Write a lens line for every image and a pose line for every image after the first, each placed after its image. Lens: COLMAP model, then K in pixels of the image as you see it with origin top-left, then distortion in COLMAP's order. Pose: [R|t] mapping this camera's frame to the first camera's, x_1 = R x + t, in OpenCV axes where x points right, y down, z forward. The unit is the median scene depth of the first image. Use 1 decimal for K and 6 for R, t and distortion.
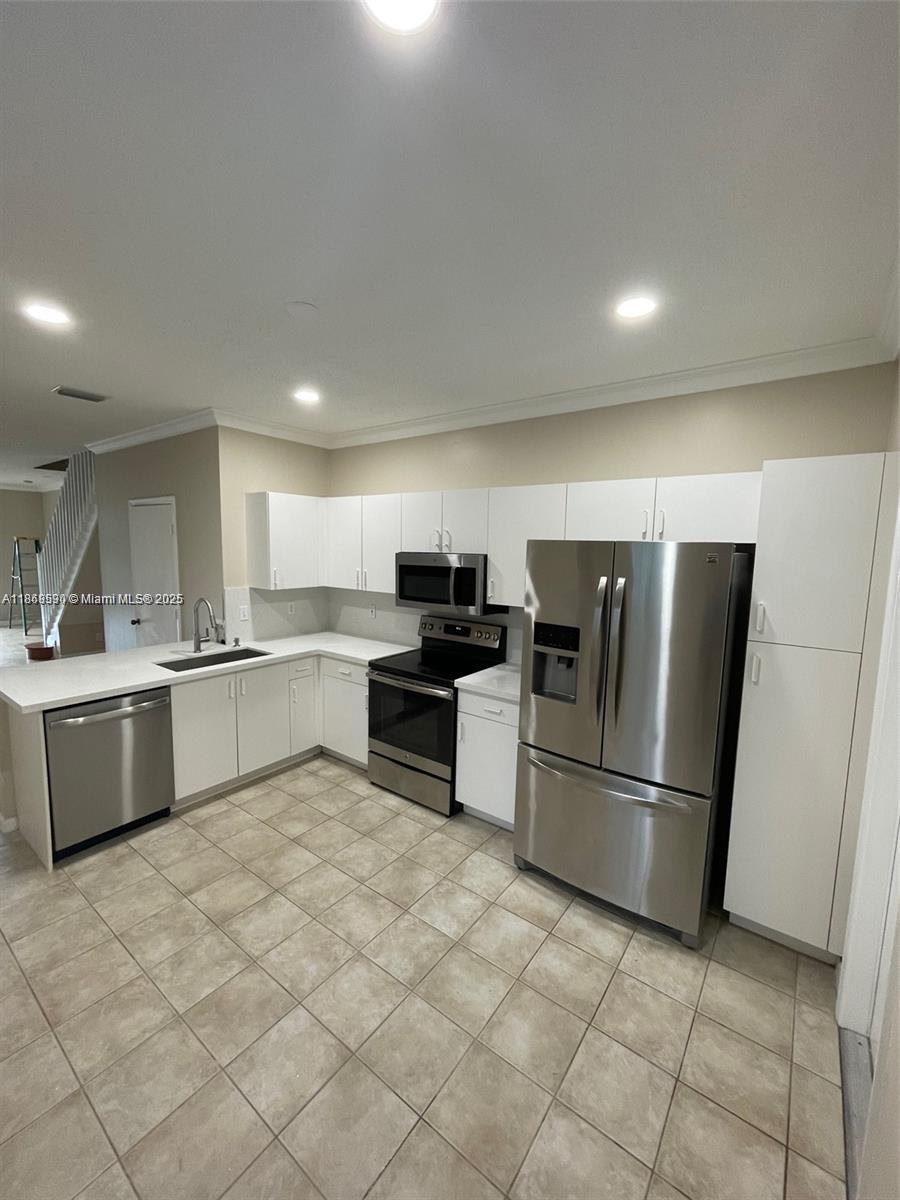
lens RADIAL K [[486.6, 0, 443.3], [0, 486.6, 603.3], [0, 0, 1]] dist [-0.001213, -0.000034]
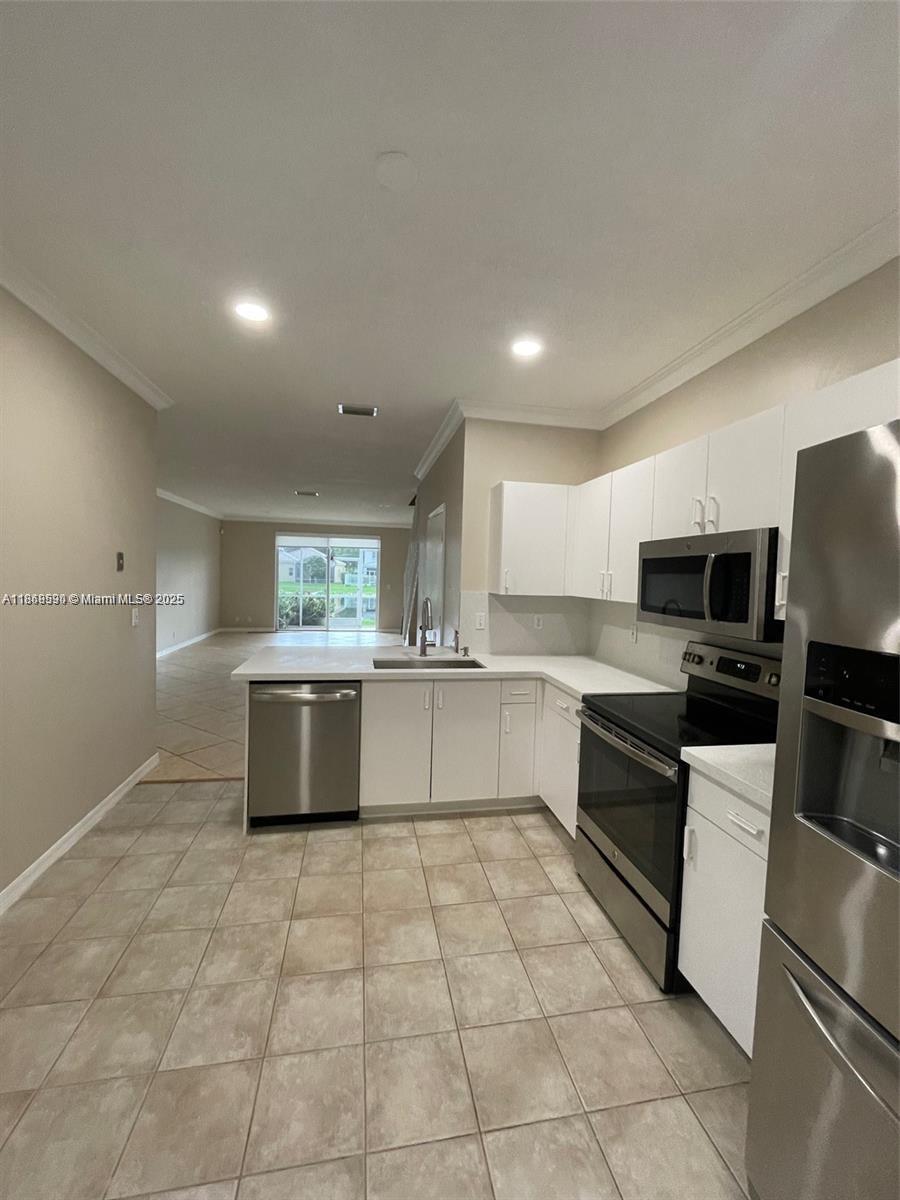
lens RADIAL K [[486.6, 0, 447.5], [0, 486.6, 601.8], [0, 0, 1]] dist [-0.001213, -0.000034]
pose [[0.742552, 0.039892, -0.668600, 0.182892], [-0.094354, 0.994500, -0.045454, 0.039992], [0.663109, 0.096837, 0.742232, 0.375074]]
